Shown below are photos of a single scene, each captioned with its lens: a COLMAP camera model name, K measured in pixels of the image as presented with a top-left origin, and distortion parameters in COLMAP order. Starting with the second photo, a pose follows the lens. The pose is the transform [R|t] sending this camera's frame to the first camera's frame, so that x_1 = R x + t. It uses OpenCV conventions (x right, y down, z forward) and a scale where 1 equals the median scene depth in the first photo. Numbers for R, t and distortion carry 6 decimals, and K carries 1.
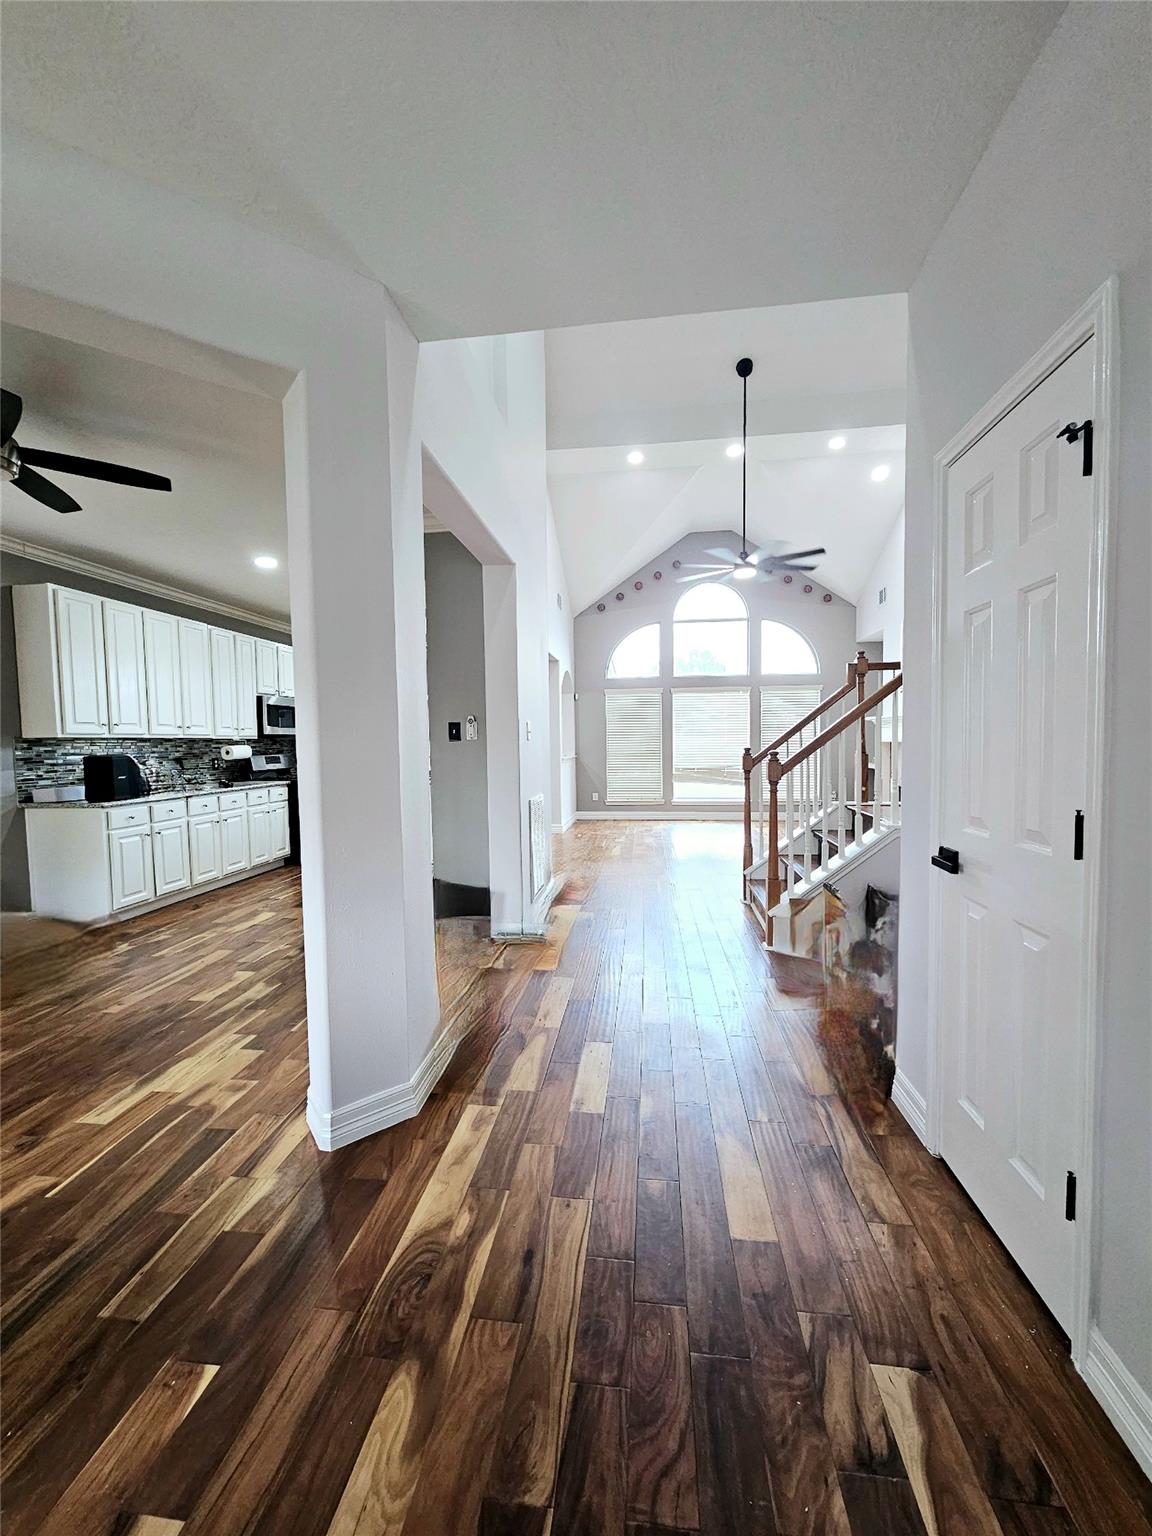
lens RADIAL K [[622.5, 0, 569.2], [0, 622.5, 779.5], [0, 0, 1]] dist [0.002483, 0.000240]
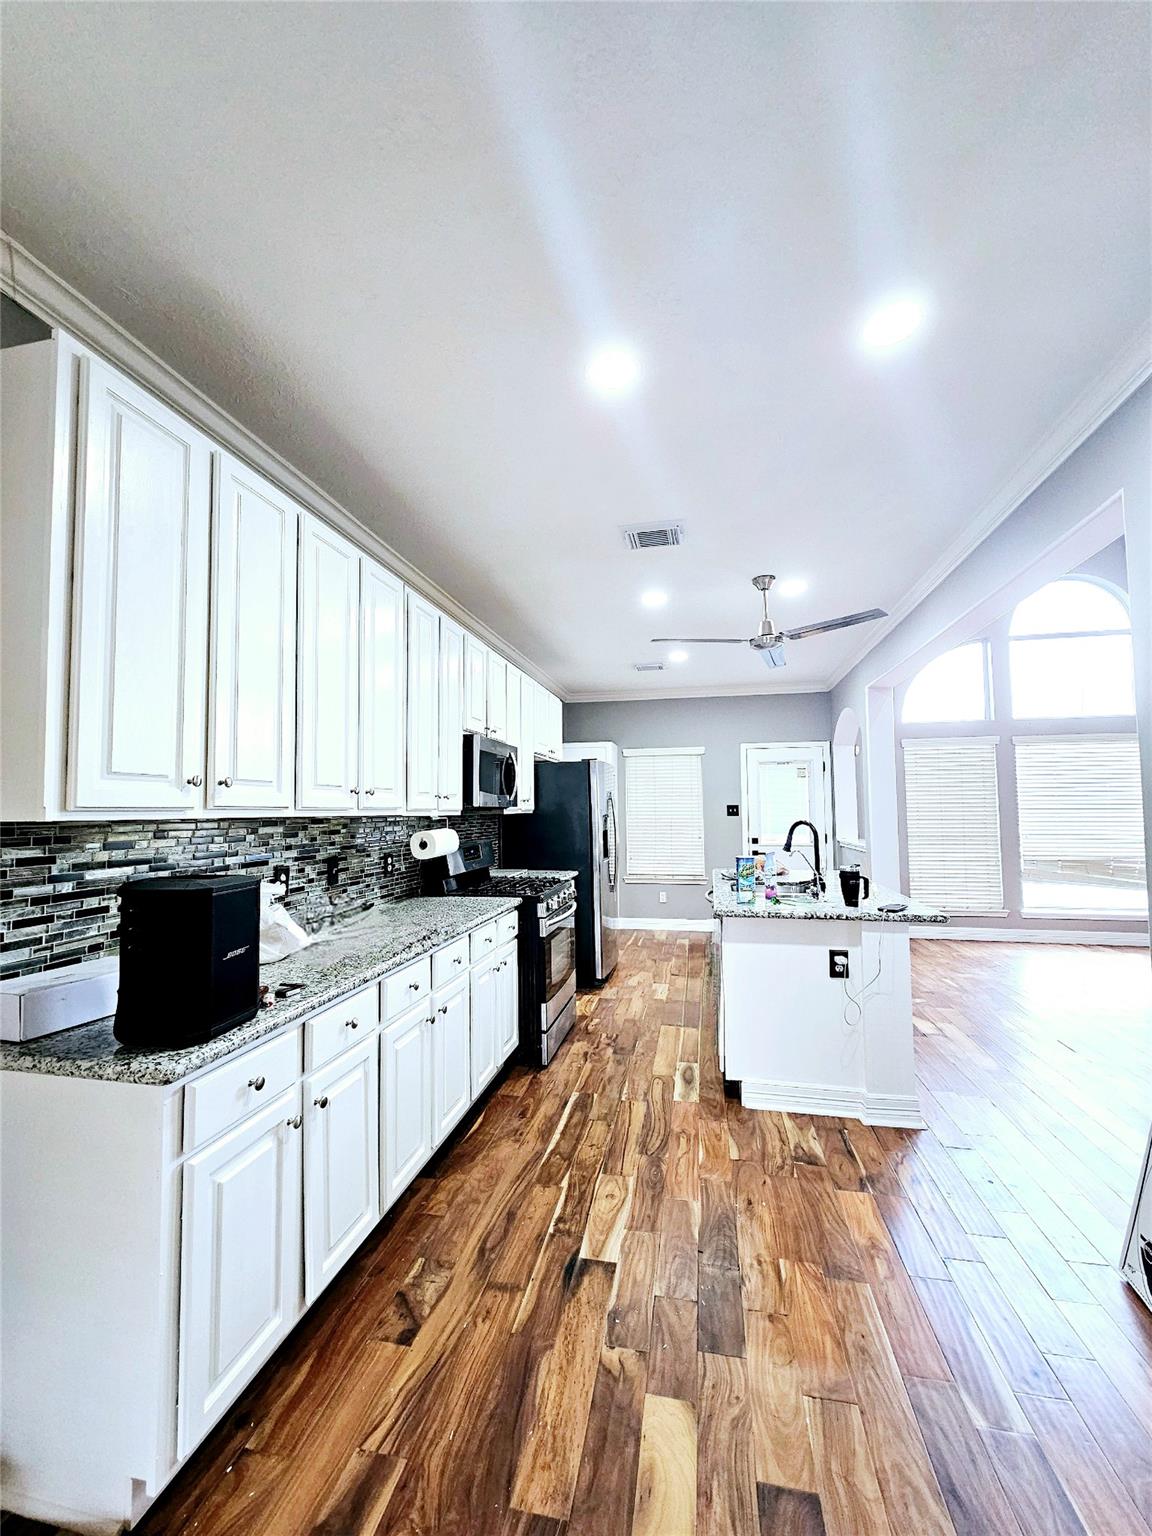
lens RADIAL K [[622.5, 0, 572.7], [0, 622.5, 778.0], [0, 0, 1]] dist [0.002483, 0.000240]
pose [[0.996529, -0.000726, -0.083245, -0.387330], [-0.008773, 0.993477, -0.113693, -0.040326], [0.082785, 0.114028, 0.990022, 0.514909]]
